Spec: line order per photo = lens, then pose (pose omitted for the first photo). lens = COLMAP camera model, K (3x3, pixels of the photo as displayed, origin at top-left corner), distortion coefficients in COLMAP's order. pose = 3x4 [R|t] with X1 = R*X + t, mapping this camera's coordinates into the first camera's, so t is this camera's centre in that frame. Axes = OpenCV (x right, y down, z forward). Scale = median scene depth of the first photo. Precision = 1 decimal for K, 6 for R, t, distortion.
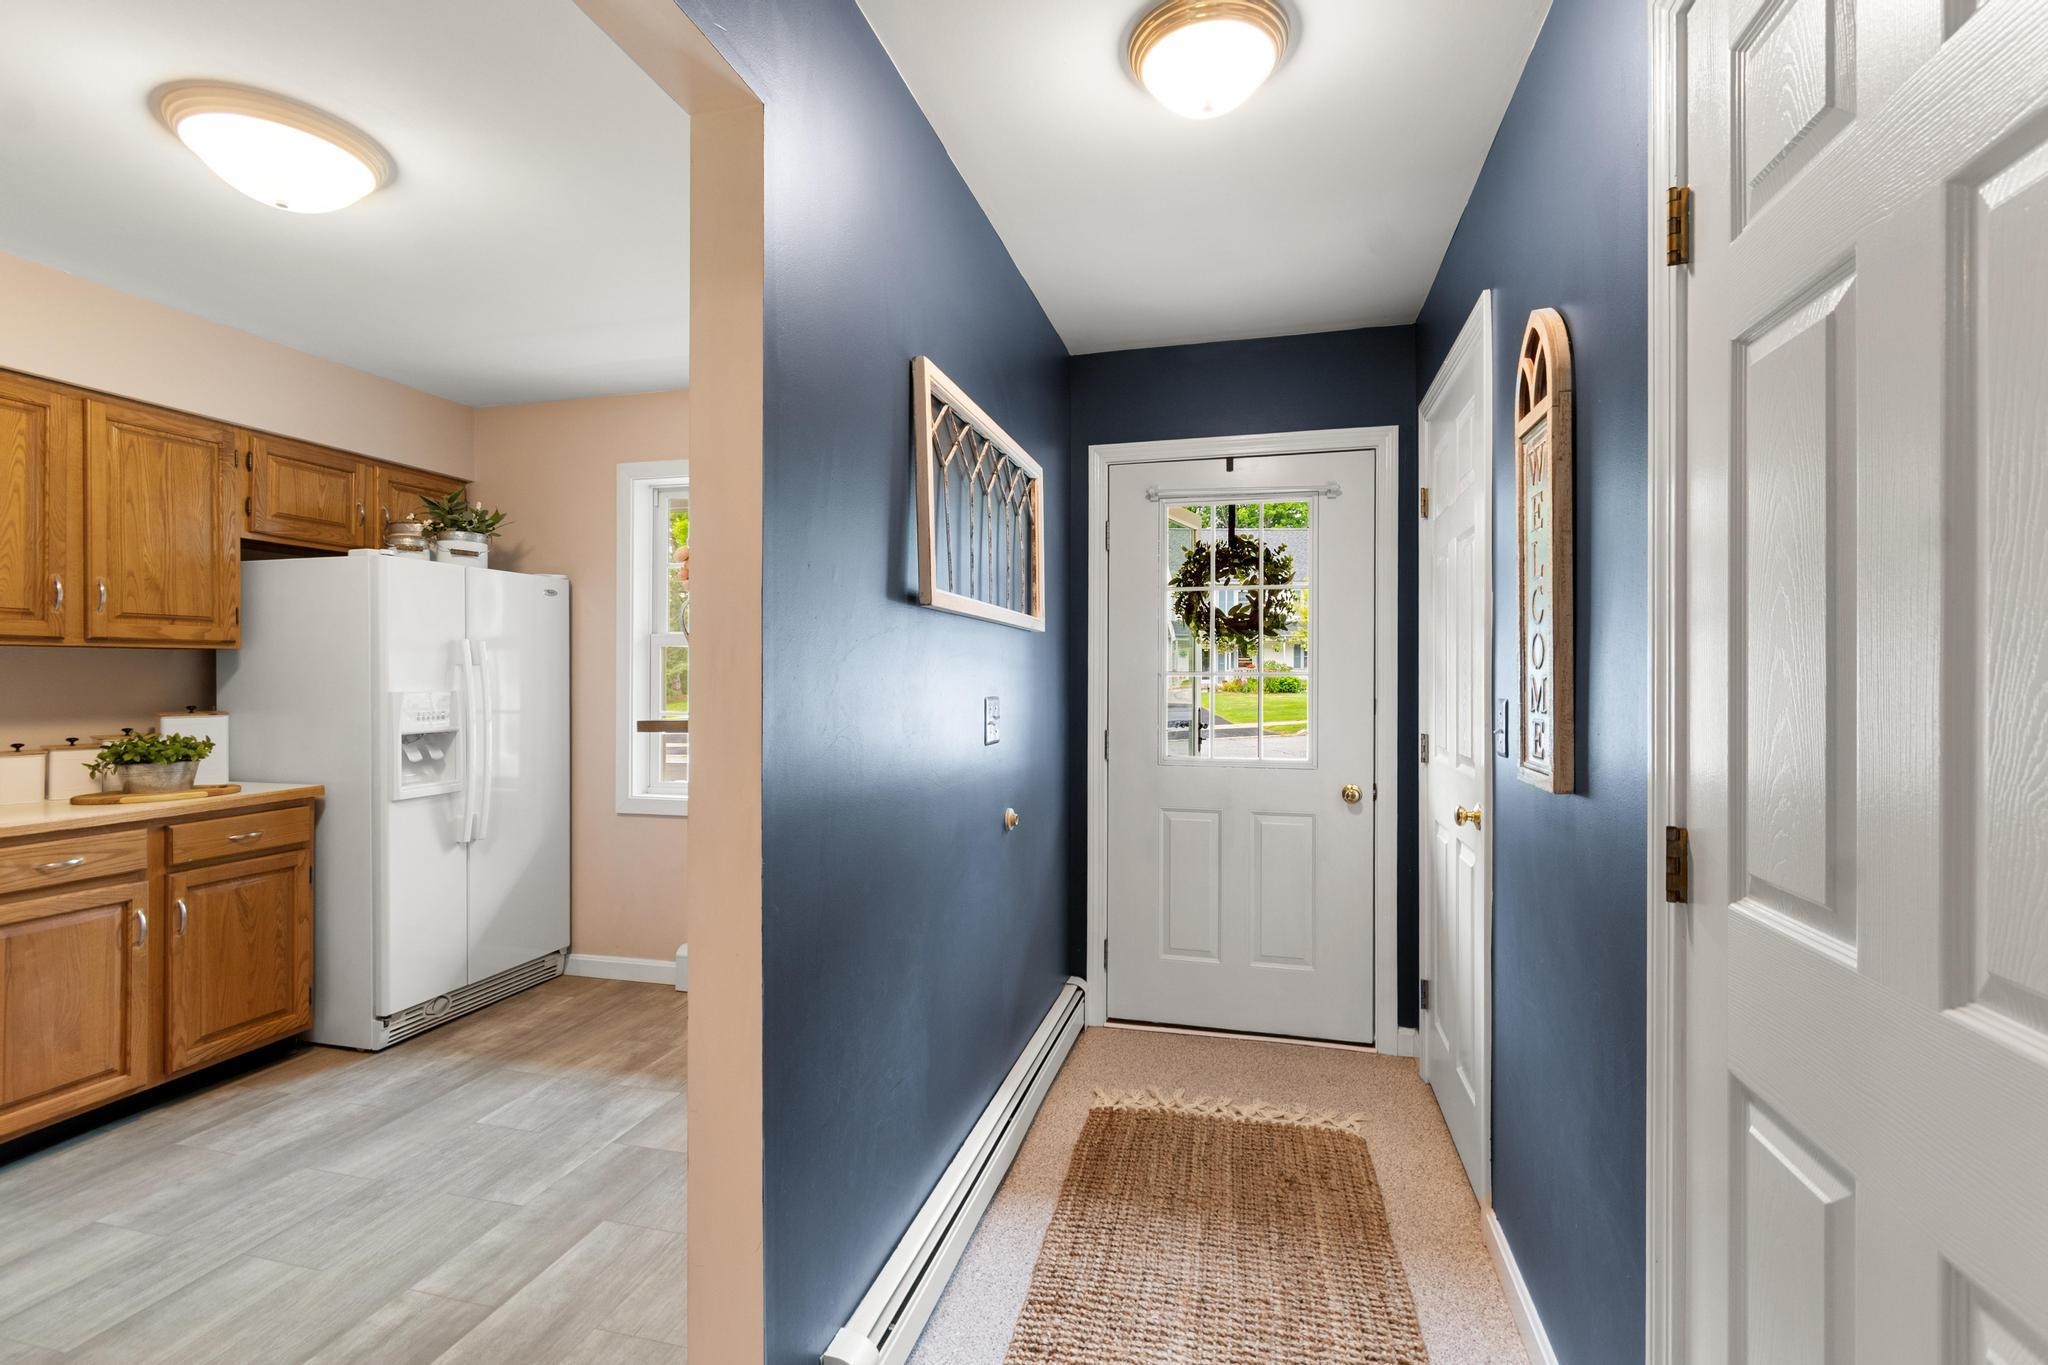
lens RADIAL K [[916.0, 0, 1035.3], [0, 916.0, 675.1], [0, 0, 1]] dist [0.000778, -0.001506]
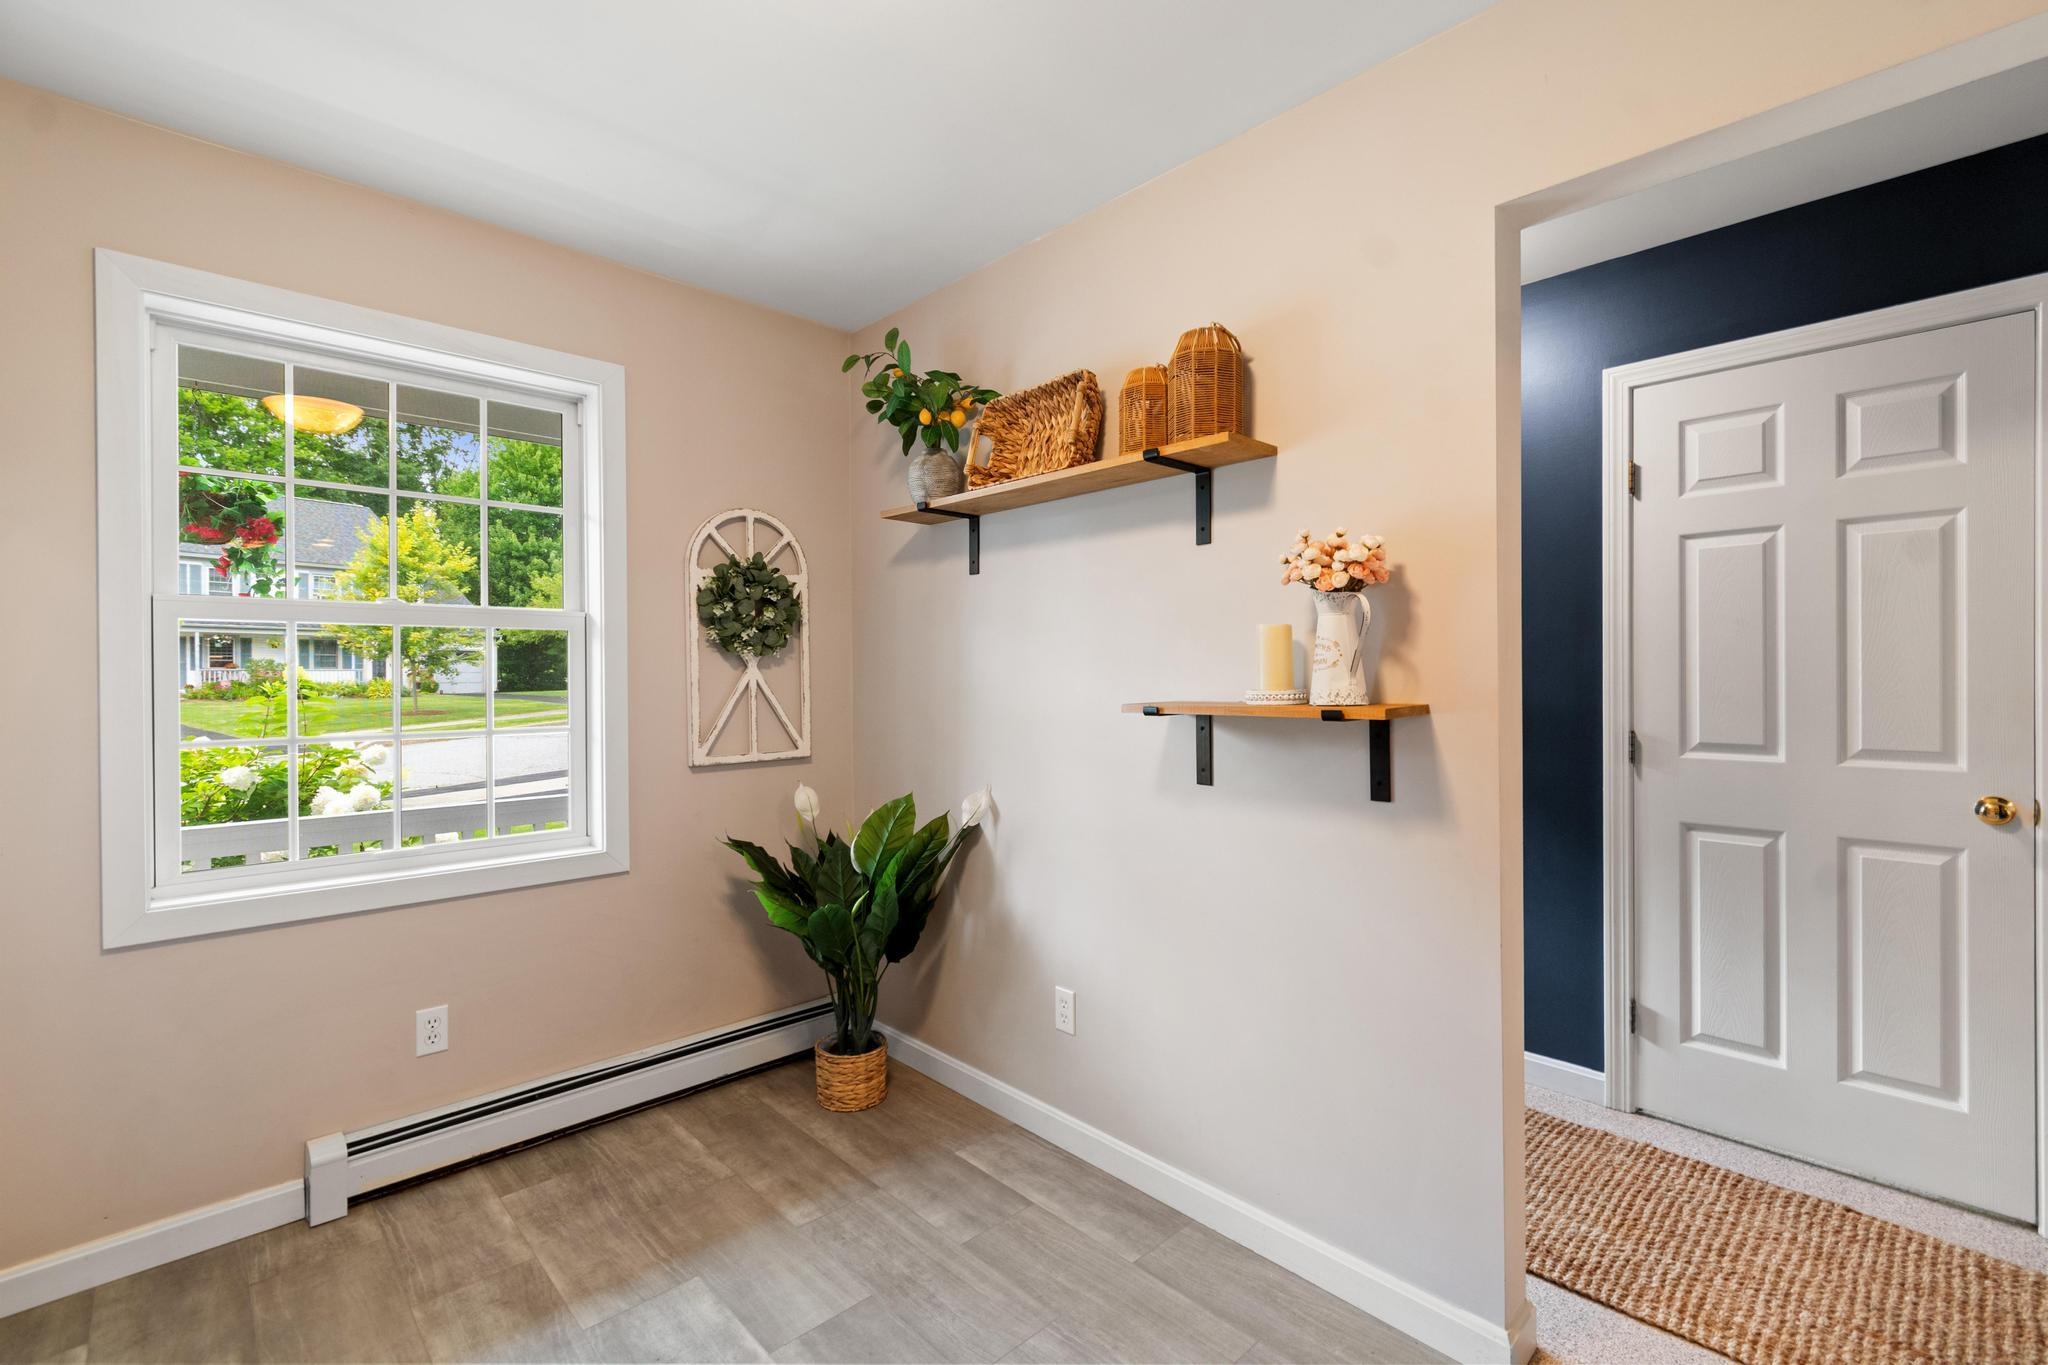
lens RADIAL K [[898.9, 0, 1032.5], [0, 898.9, 680.2], [0, 0, 1]] dist [0.002388, -0.001202]
pose [[0.530533, -0.009161, 0.847615, -0.747765], [0.005062, 0.999958, 0.007639, 0.003589], [-0.847649, 0.000238, 0.530557, 0.387678]]
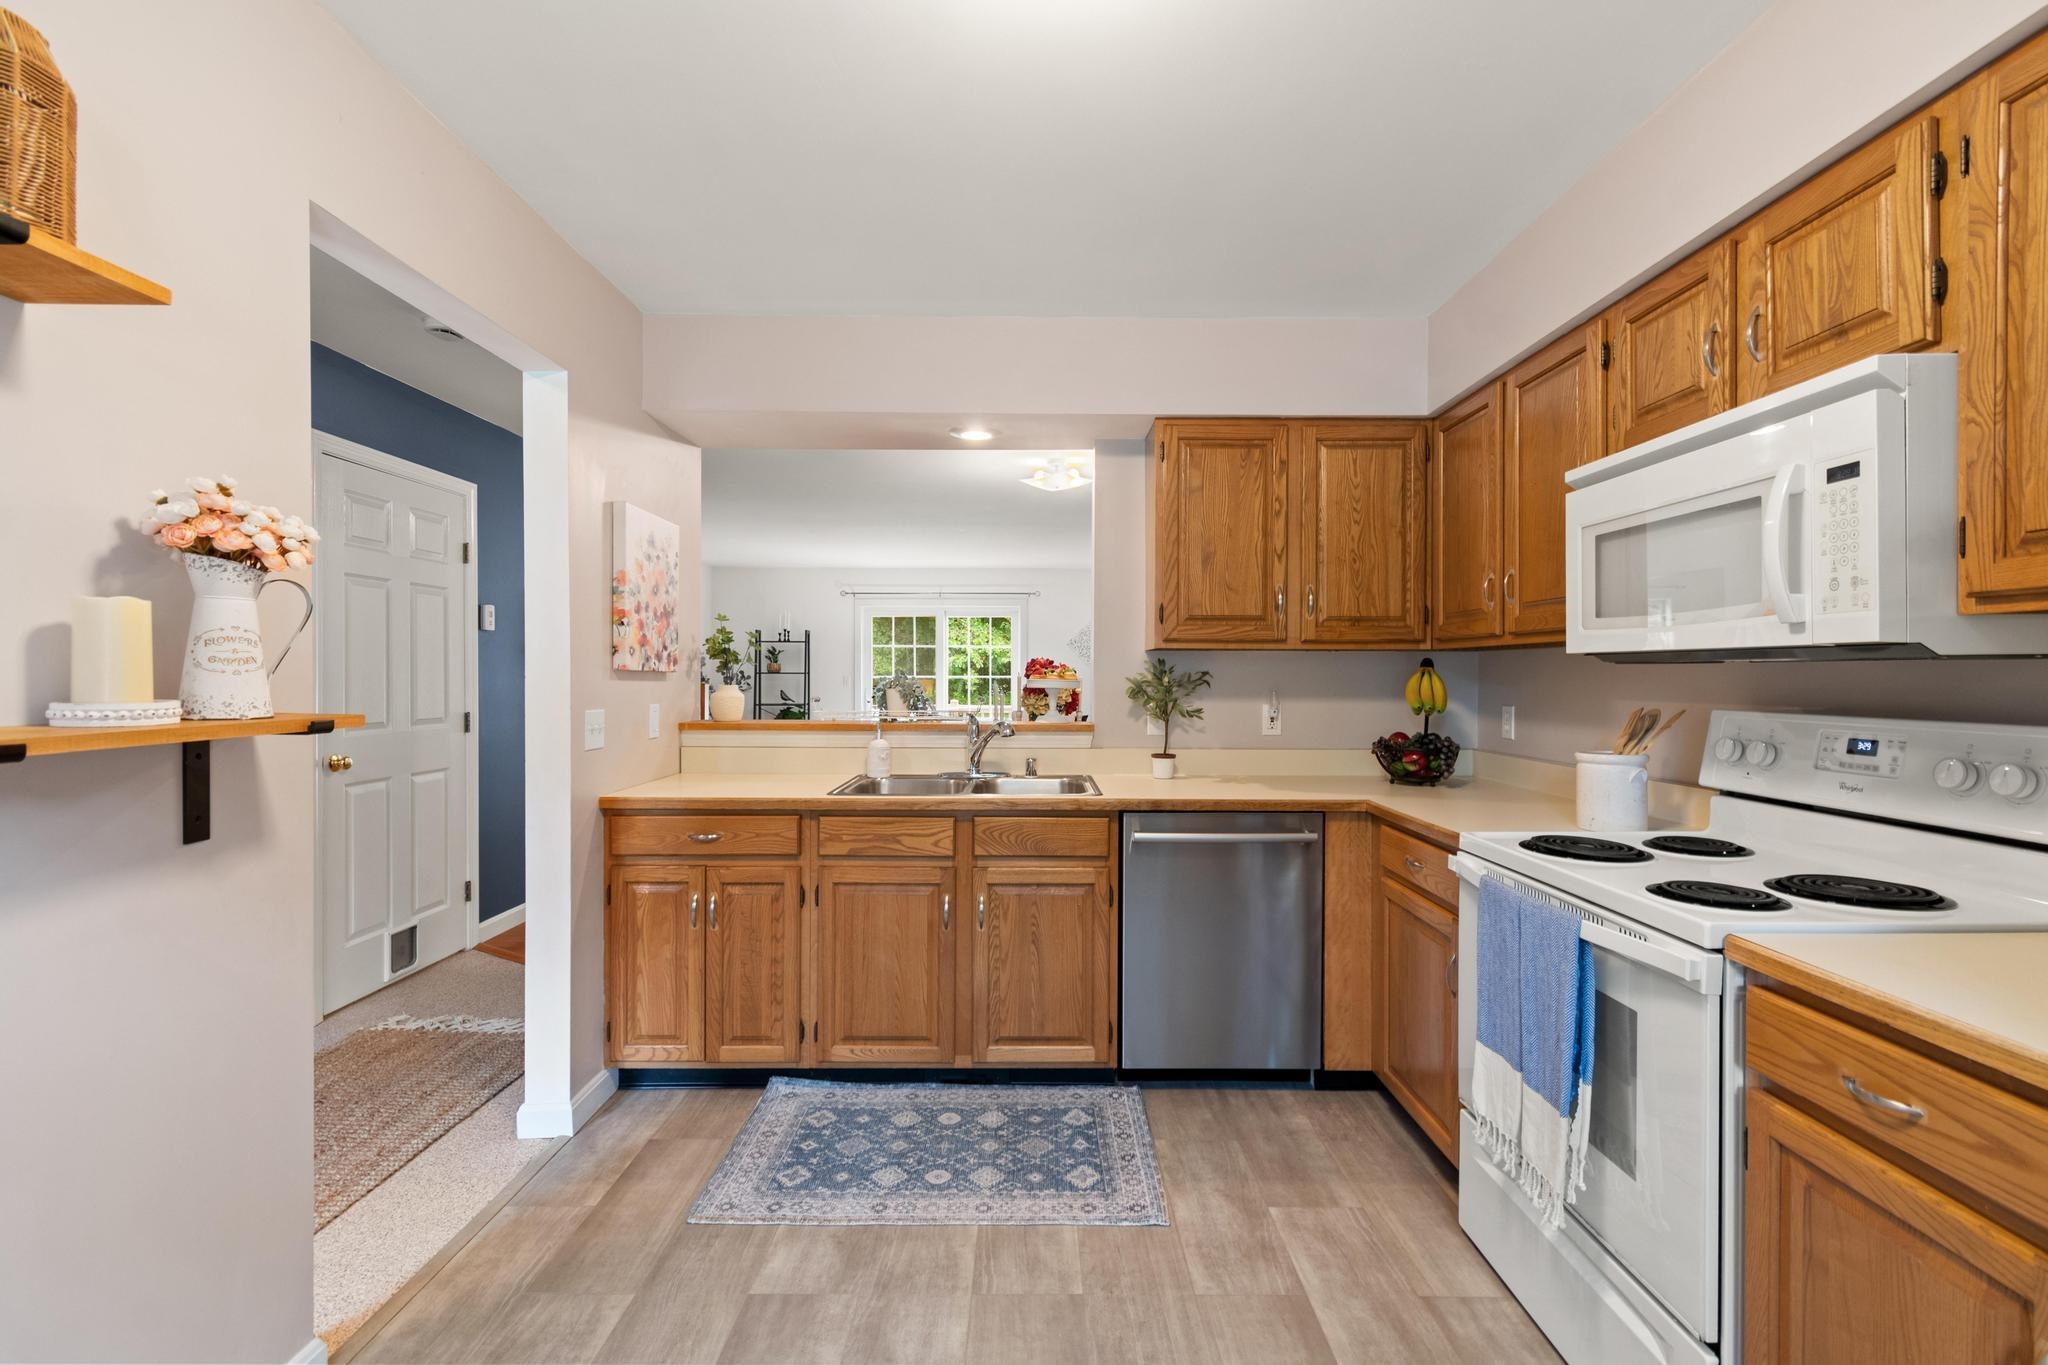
lens RADIAL K [[898.9, 0, 1032.5], [0, 898.9, 680.2], [0, 0, 1]] dist [0.002388, -0.001202]
pose [[-0.968790, -0.002143, -0.247873, -0.435990], [-0.003929, 0.999970, 0.006711, 0.002125], [0.247852, 0.007475, -0.968769, 1.033069]]
